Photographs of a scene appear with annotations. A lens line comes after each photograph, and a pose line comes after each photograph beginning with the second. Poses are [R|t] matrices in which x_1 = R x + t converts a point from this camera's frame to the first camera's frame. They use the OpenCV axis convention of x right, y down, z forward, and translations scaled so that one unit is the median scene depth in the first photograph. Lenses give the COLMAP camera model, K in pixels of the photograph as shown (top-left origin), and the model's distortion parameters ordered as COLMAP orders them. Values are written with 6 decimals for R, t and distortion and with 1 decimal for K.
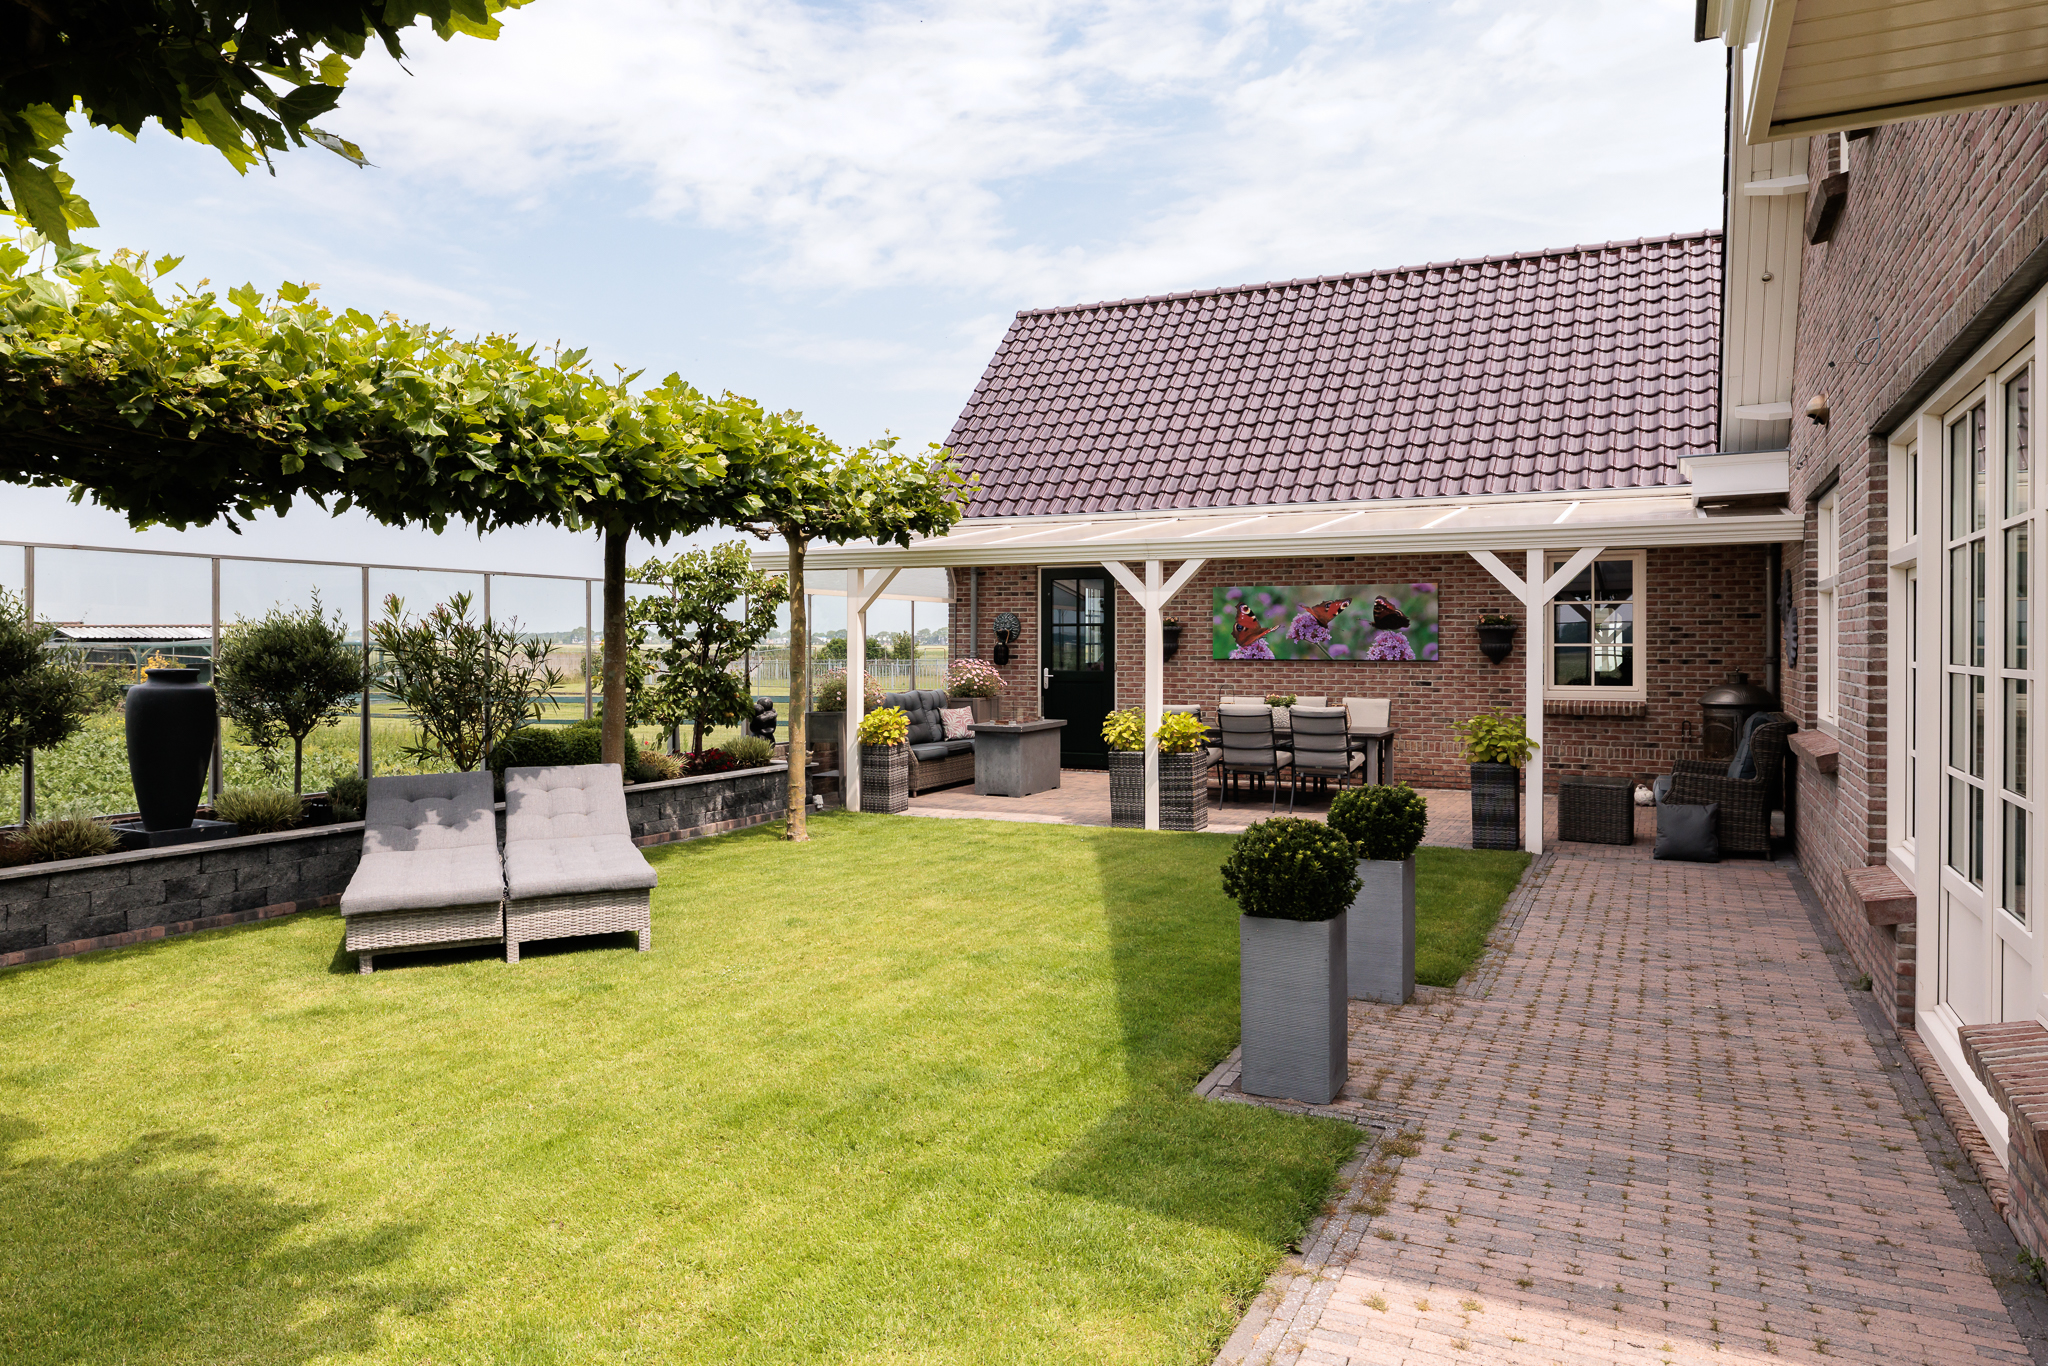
lens RADIAL K [[1329.0, 0, 1006.6], [0, 1329.0, 691.6], [0, 0, 1]] dist [0.014305, -0.009207]
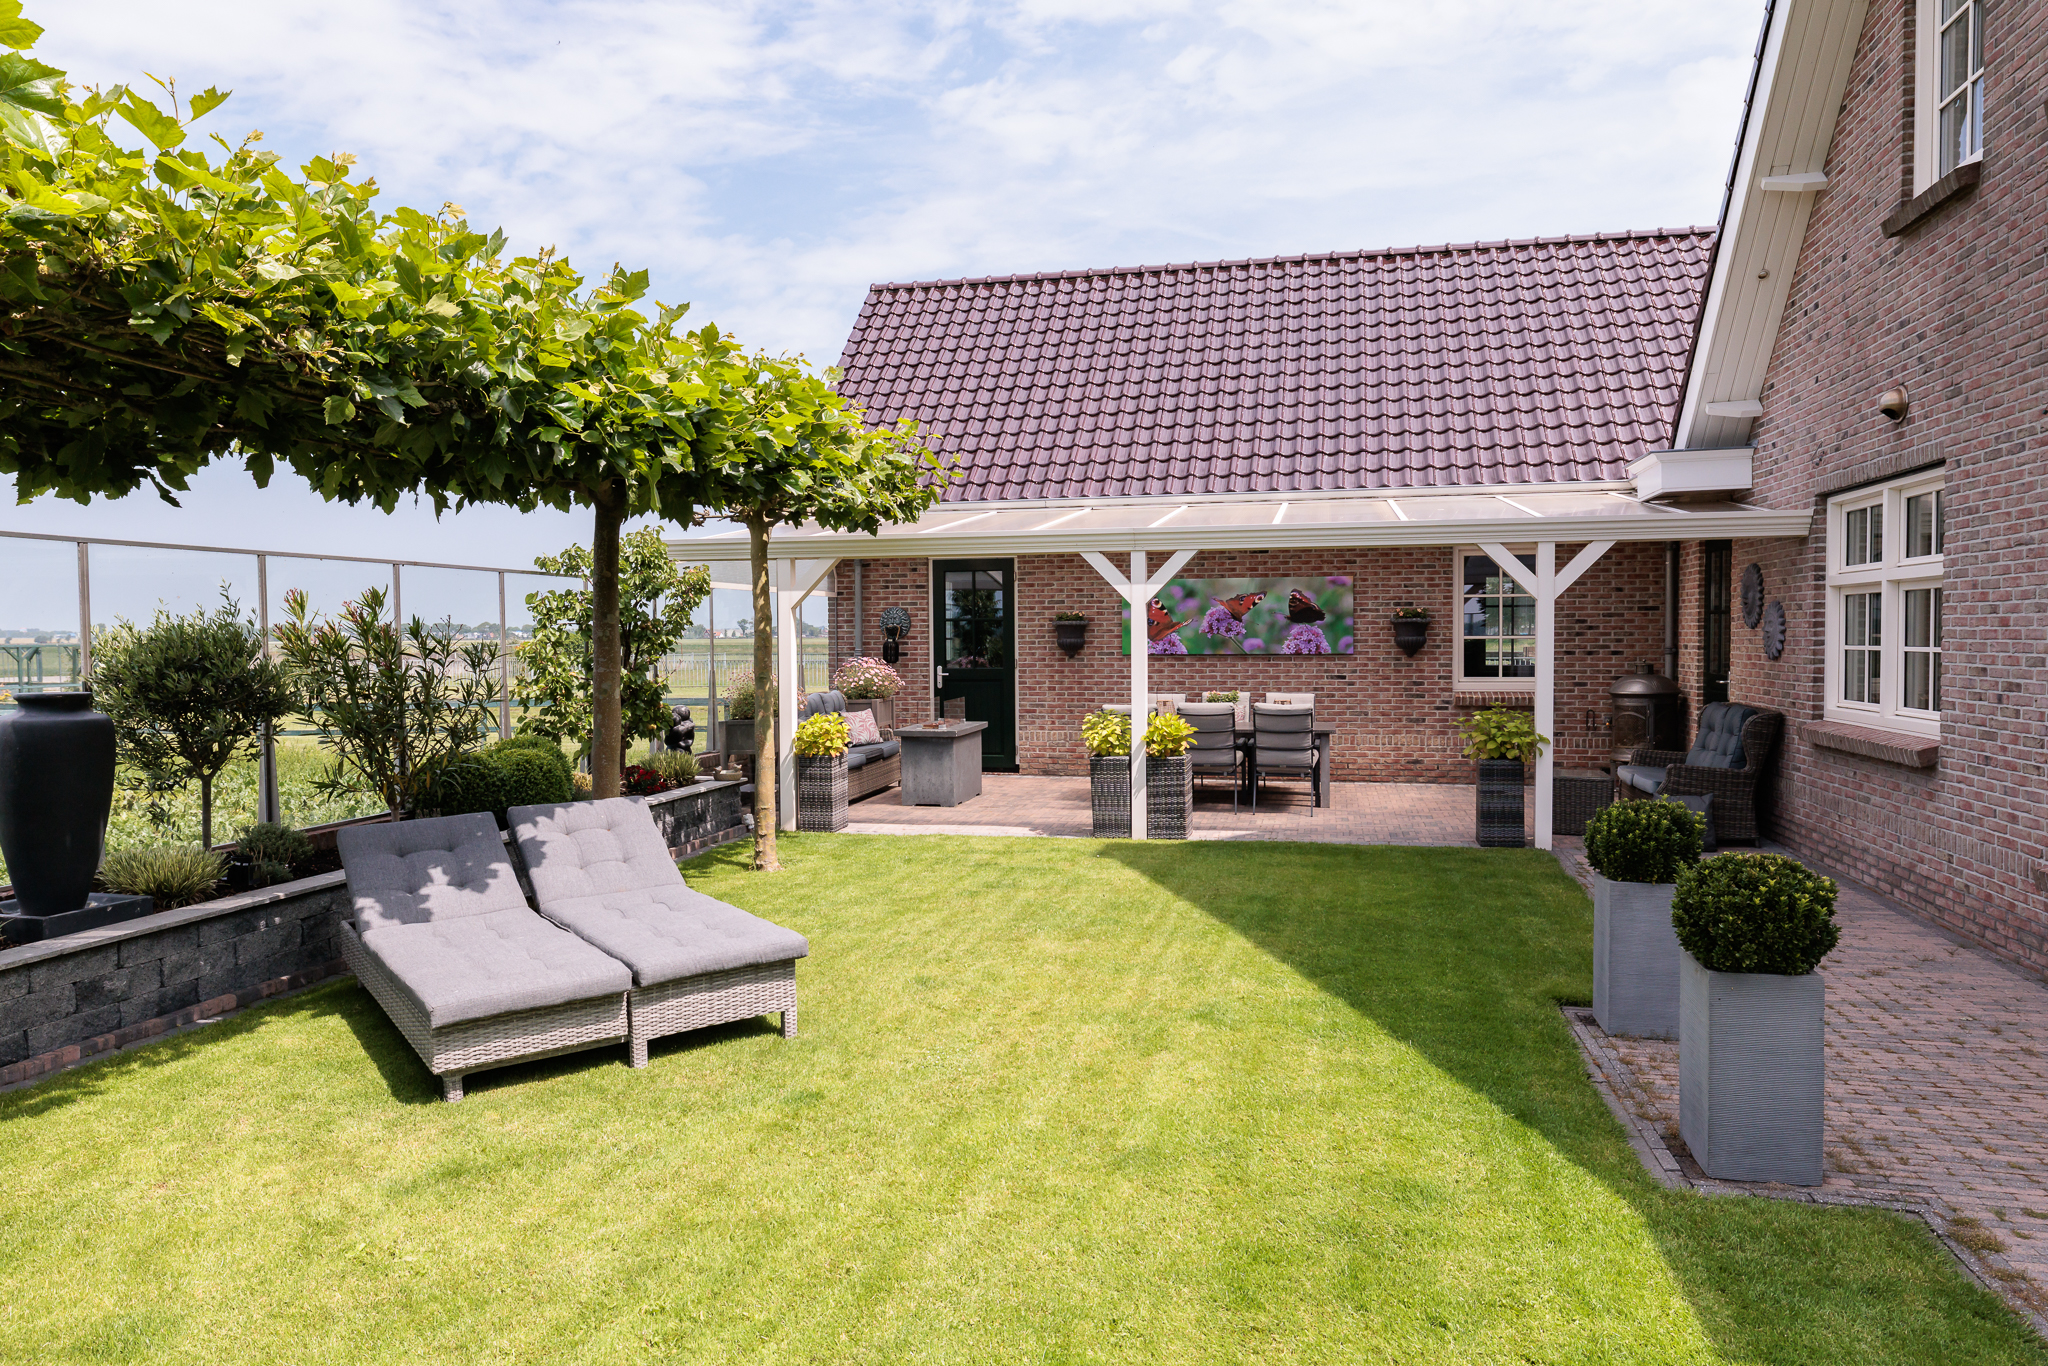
lens RADIAL K [[1329.0, 0, 1012.3], [0, 1329.0, 655.9], [0, 0, 1]] dist [0.014305, -0.009207]
pose [[0.976386, -0.012234, 0.215686, -0.269852], [0.016967, 0.999654, -0.020108, -0.011977], [-0.215366, 0.023293, 0.976256, 0.165791]]
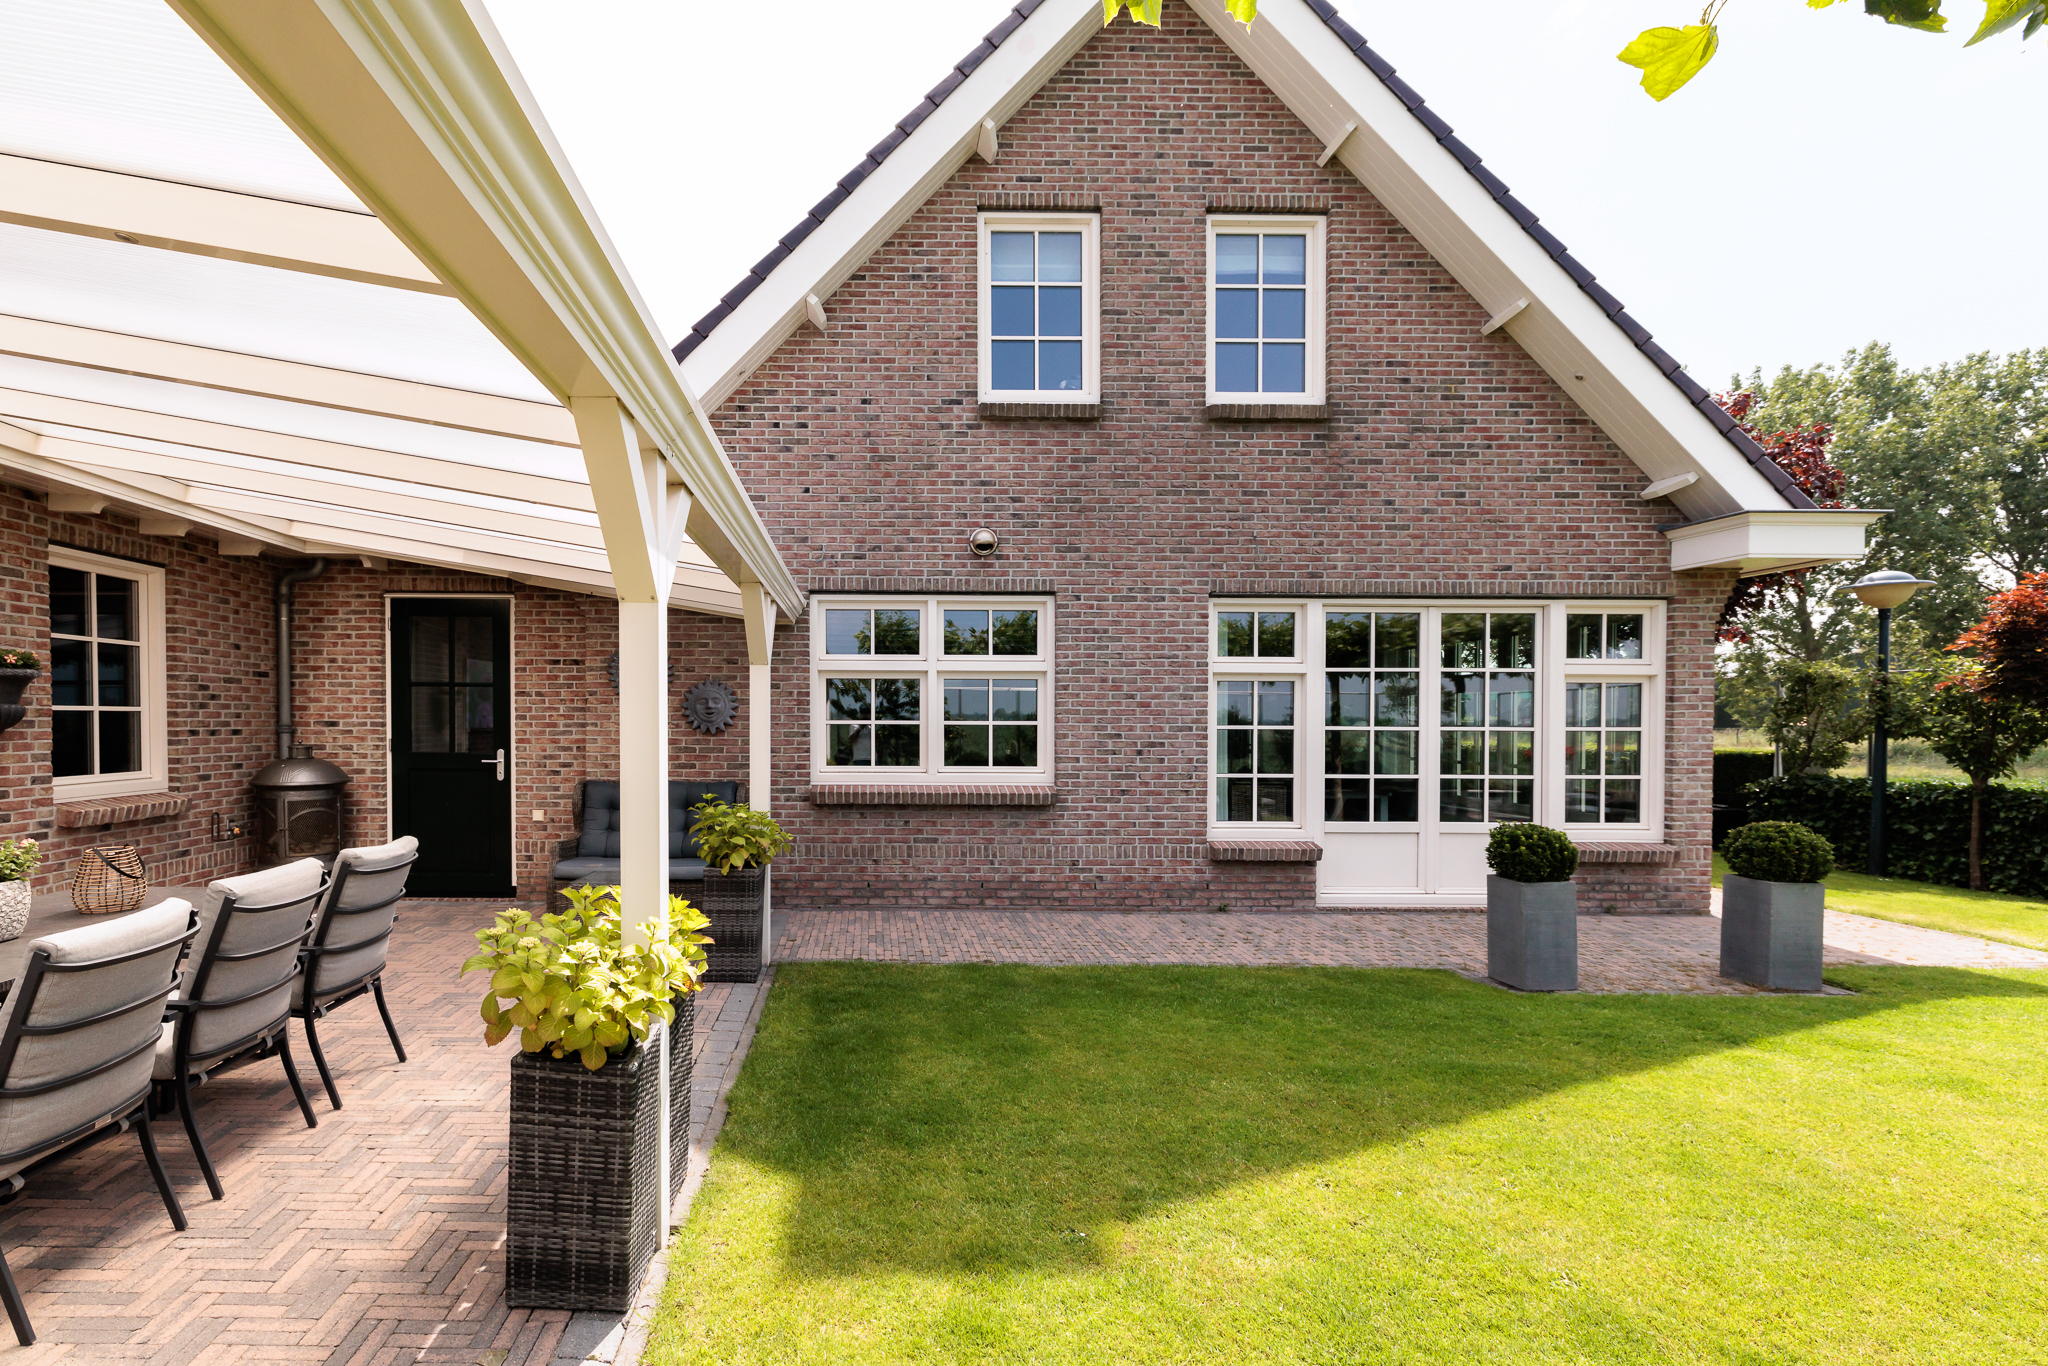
lens RADIAL K [[885.9, 0, 937.6], [0, 885.9, 738.8], [0, 0, 1]] dist [0.003848, 0.000833]
pose [[-0.435667, -0.019169, 0.899904, -0.190159], [0.027048, 0.999043, 0.034376, -0.044634], [-0.899701, 0.039317, -0.434732, 1.531486]]
